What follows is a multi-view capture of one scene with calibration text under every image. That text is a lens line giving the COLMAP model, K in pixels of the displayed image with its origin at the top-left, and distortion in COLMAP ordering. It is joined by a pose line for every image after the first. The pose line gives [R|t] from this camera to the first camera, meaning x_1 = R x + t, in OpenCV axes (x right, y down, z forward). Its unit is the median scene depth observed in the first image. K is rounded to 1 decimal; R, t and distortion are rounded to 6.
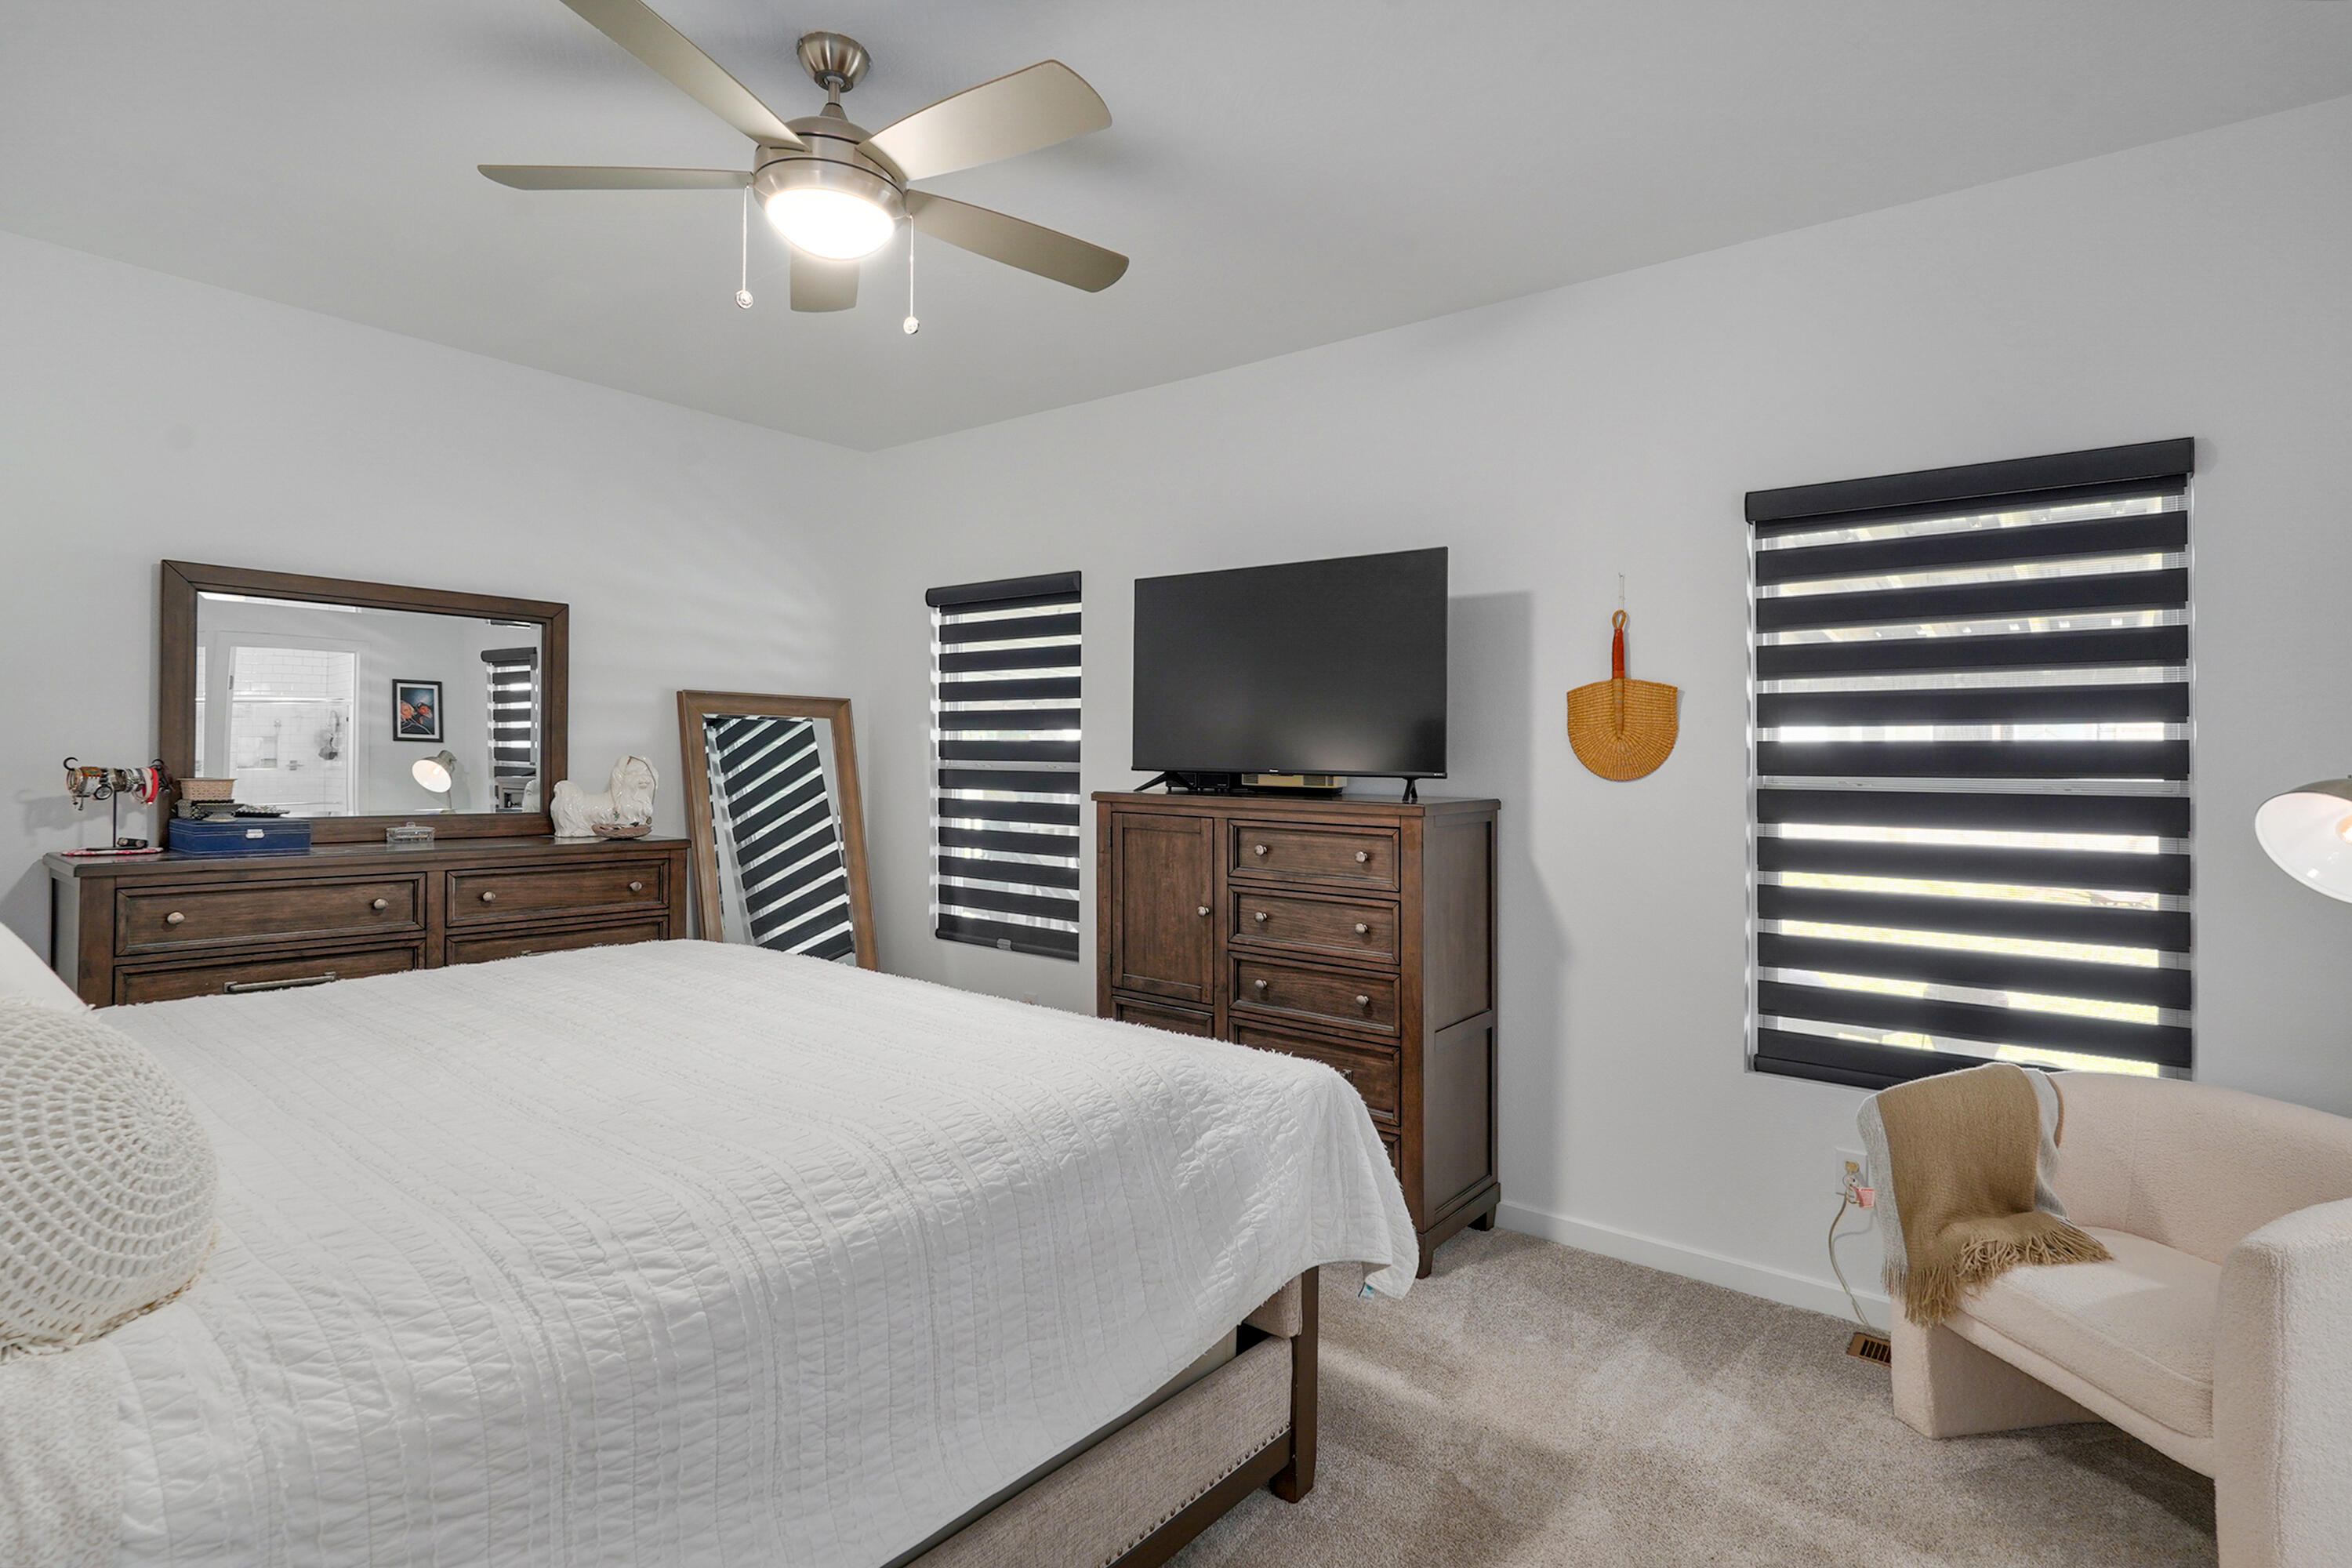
lens RADIAL K [[1143.9, 0, 1176.0], [0, 1143.9, 784.0], [0, 0, 1]] dist [0.003297, 0.000541]
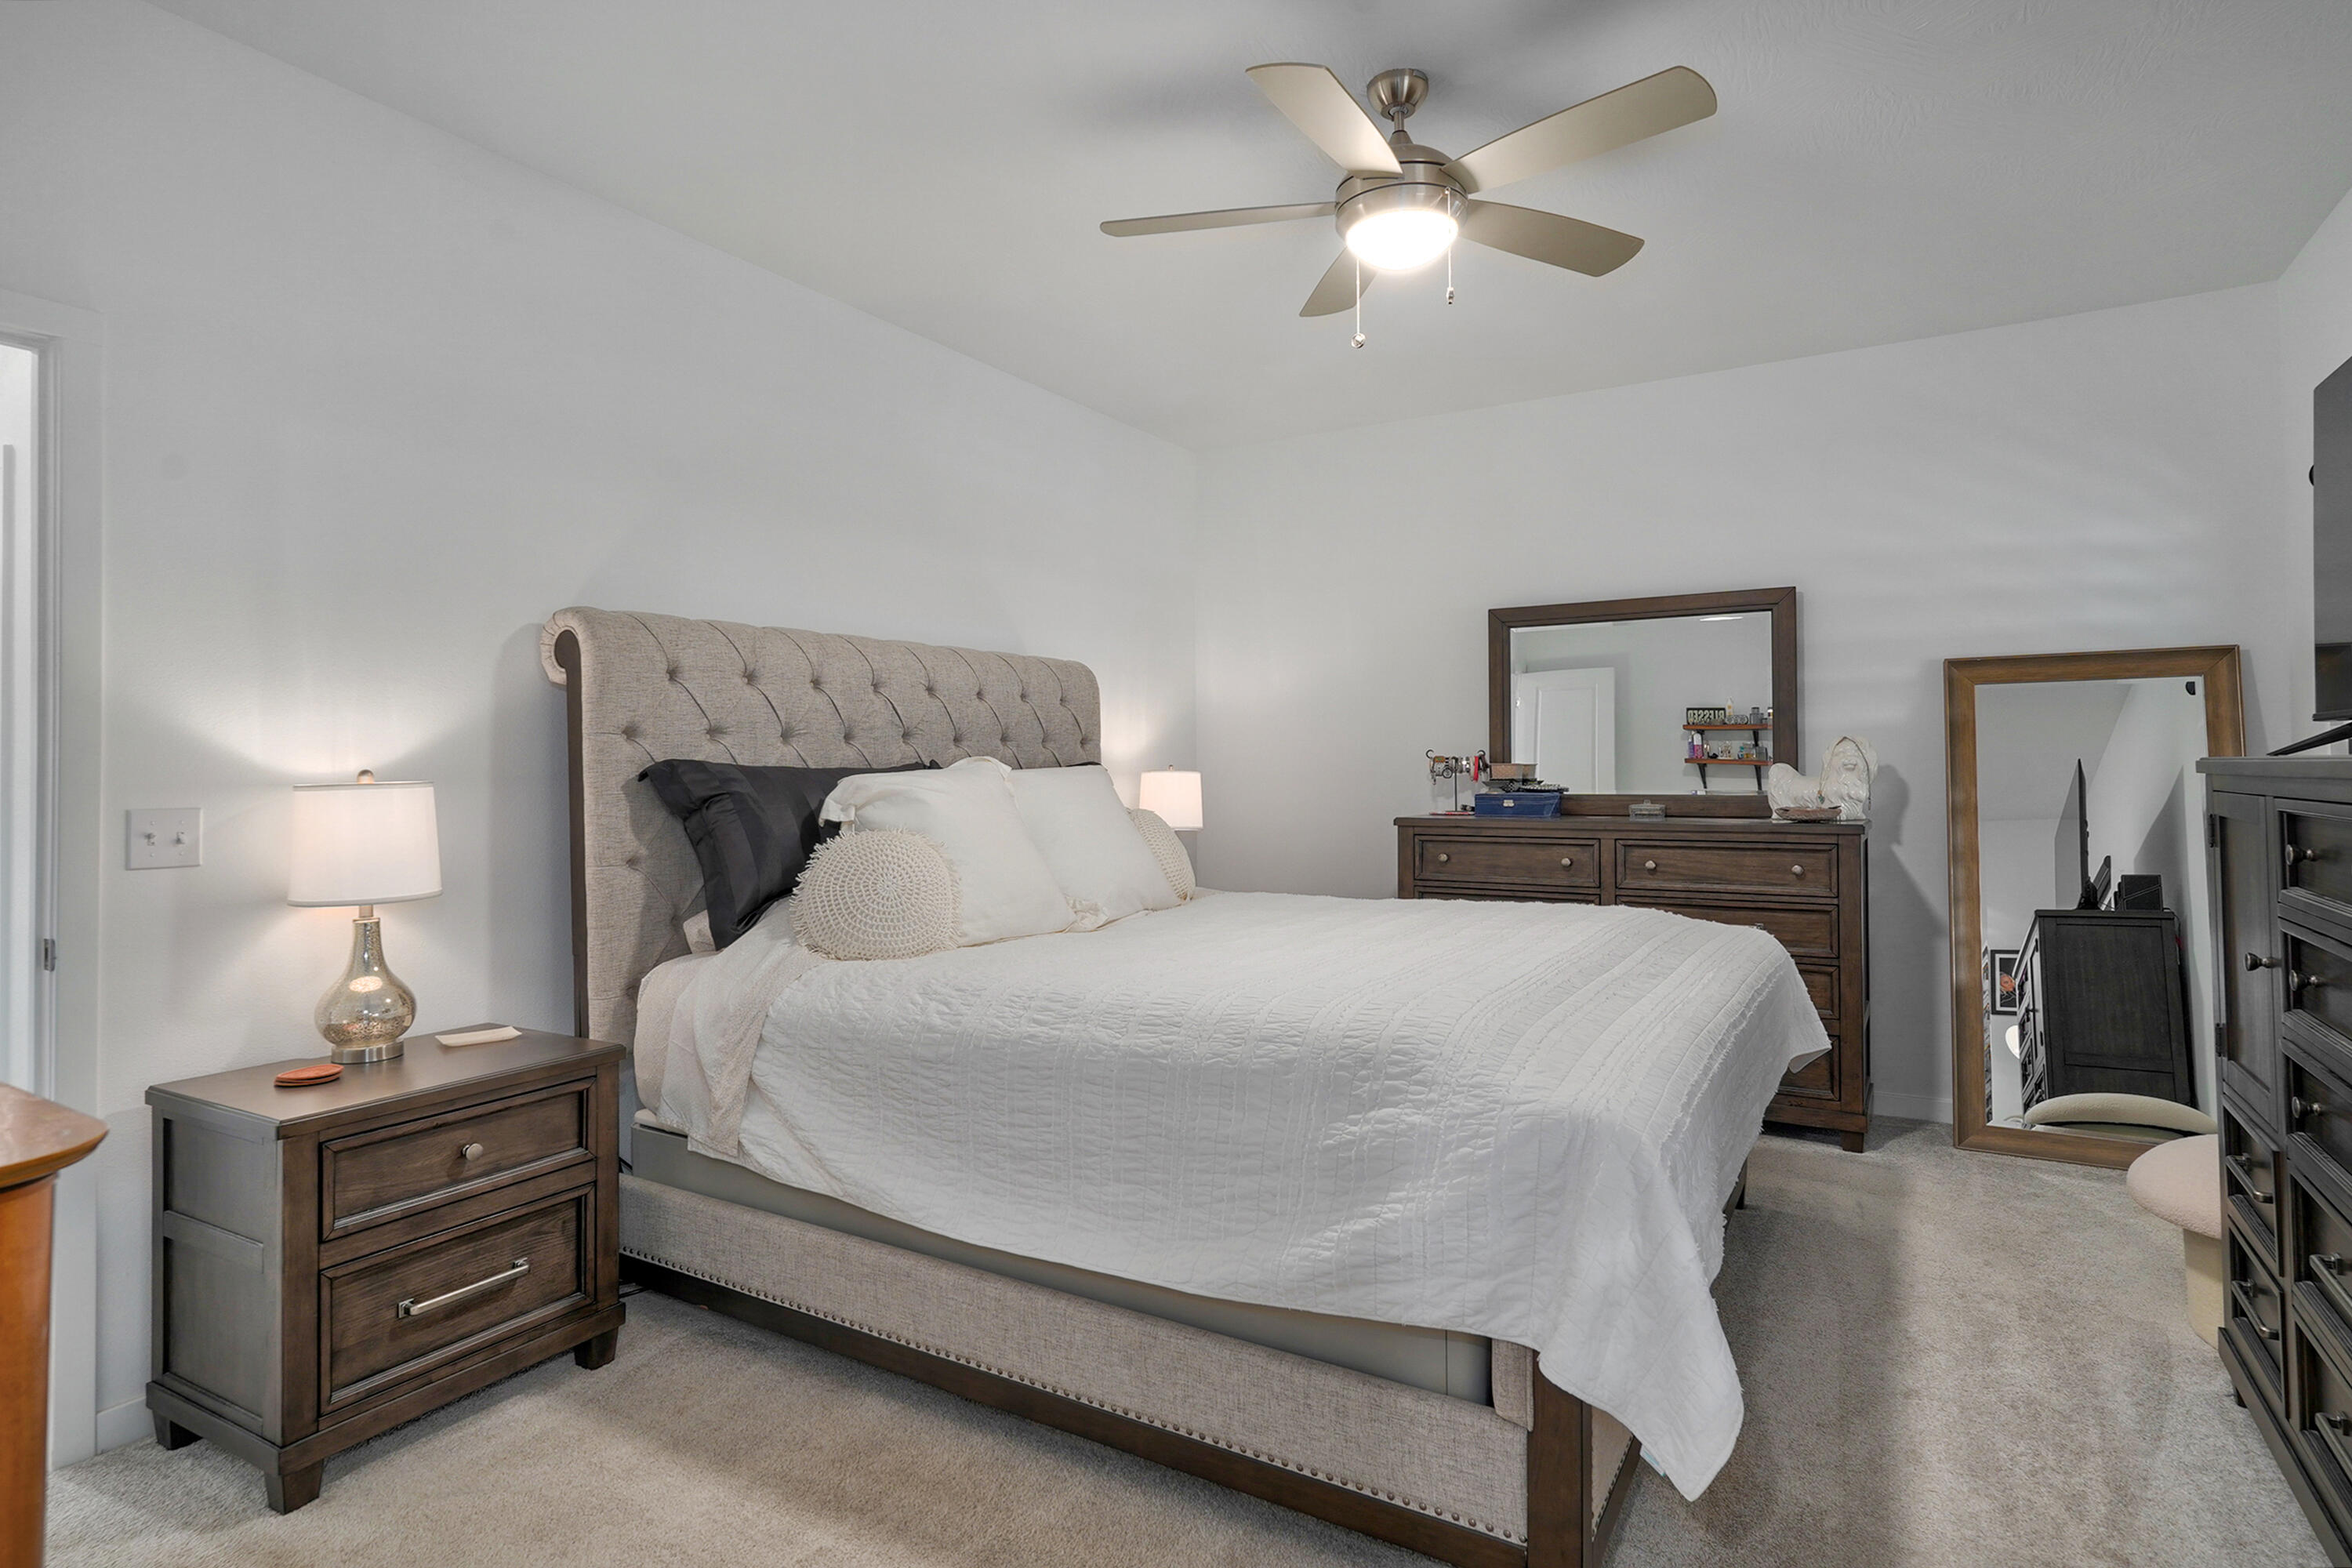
lens RADIAL K [[1196.9, 0, 1176.0], [0, 1196.9, 784.0], [0, 0, 1]] dist [-0.002717, -0.000490]
pose [[0.167824, -0.003283, -0.985811, 0.541239], [-0.008183, 0.999955, -0.004723, 0.032103], [0.985783, 0.008859, 0.167790, 0.392822]]
